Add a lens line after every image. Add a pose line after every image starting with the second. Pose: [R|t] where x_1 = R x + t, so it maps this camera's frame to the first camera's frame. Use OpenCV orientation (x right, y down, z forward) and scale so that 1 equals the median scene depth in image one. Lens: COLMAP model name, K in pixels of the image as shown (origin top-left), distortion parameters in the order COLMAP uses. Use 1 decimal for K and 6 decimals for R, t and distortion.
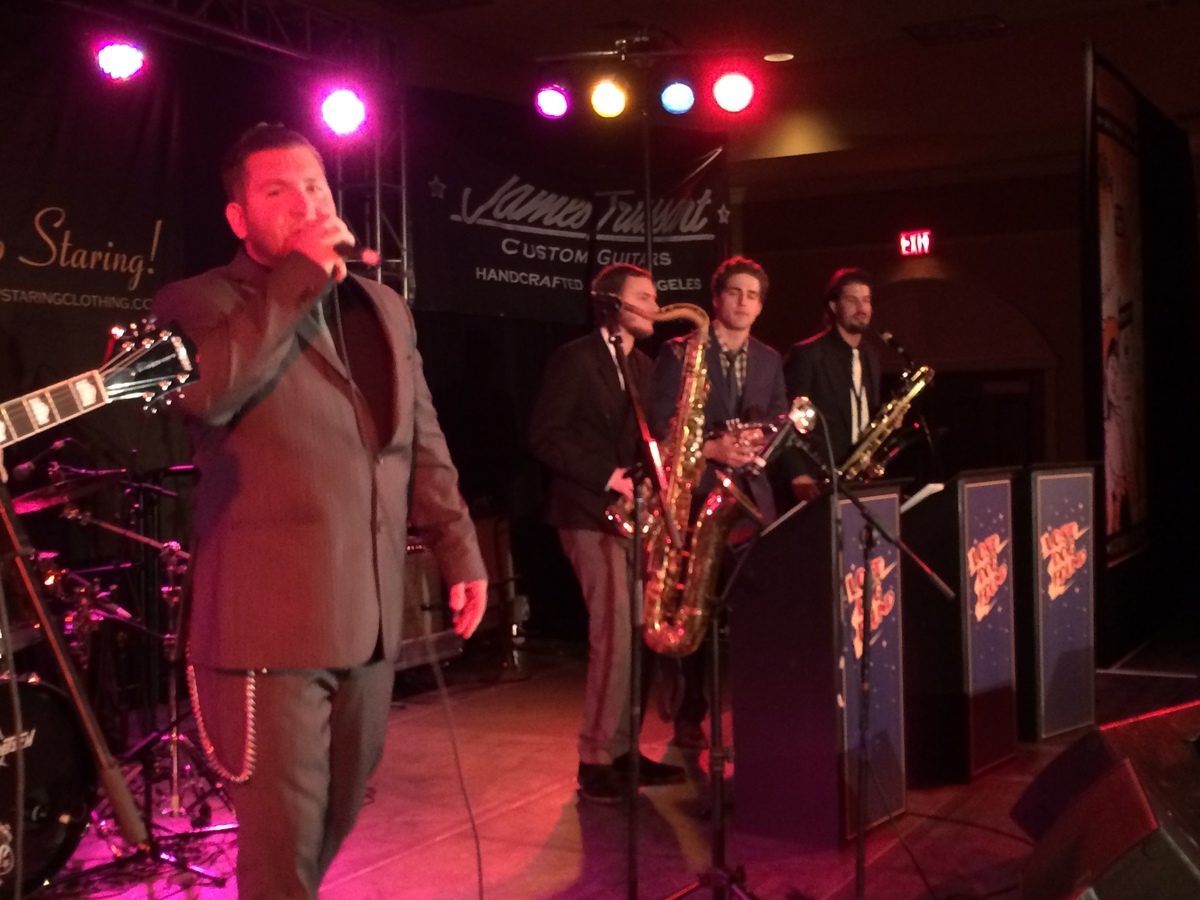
lens RADIAL K [[1582.1, 0, 600.0], [0, 1582.1, 450.0], [0, 0, 1]] dist [0.031543, 0.014316]
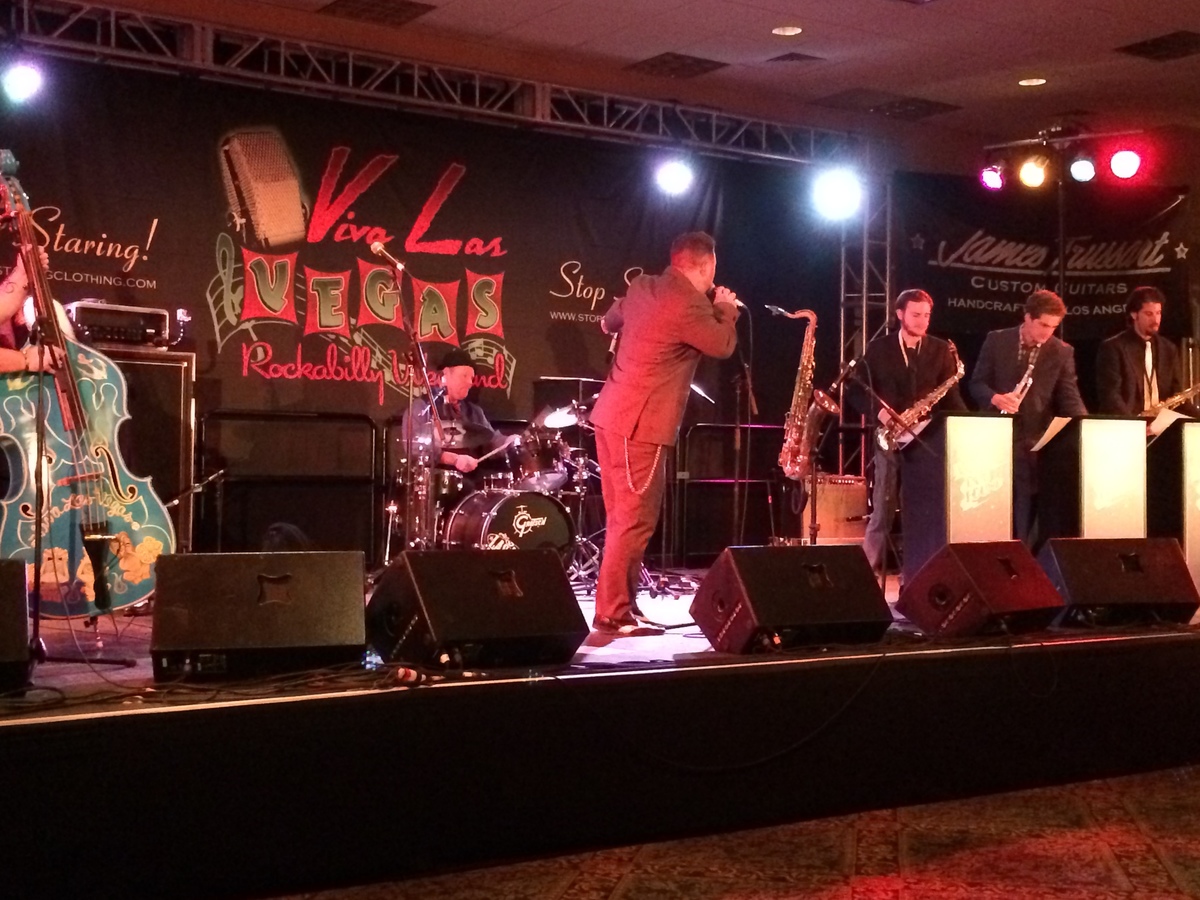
lens RADIAL K [[1651.2, 0, 600.0], [0, 1651.2, 450.0], [0, 0, 1]] dist [0.046559, 0.012067]
pose [[0.880580, 0.022429, -0.473366, 0.333759], [-0.036653, 0.999111, -0.020844, 0.057451], [0.472478, 0.035705, 0.880619, -0.404210]]
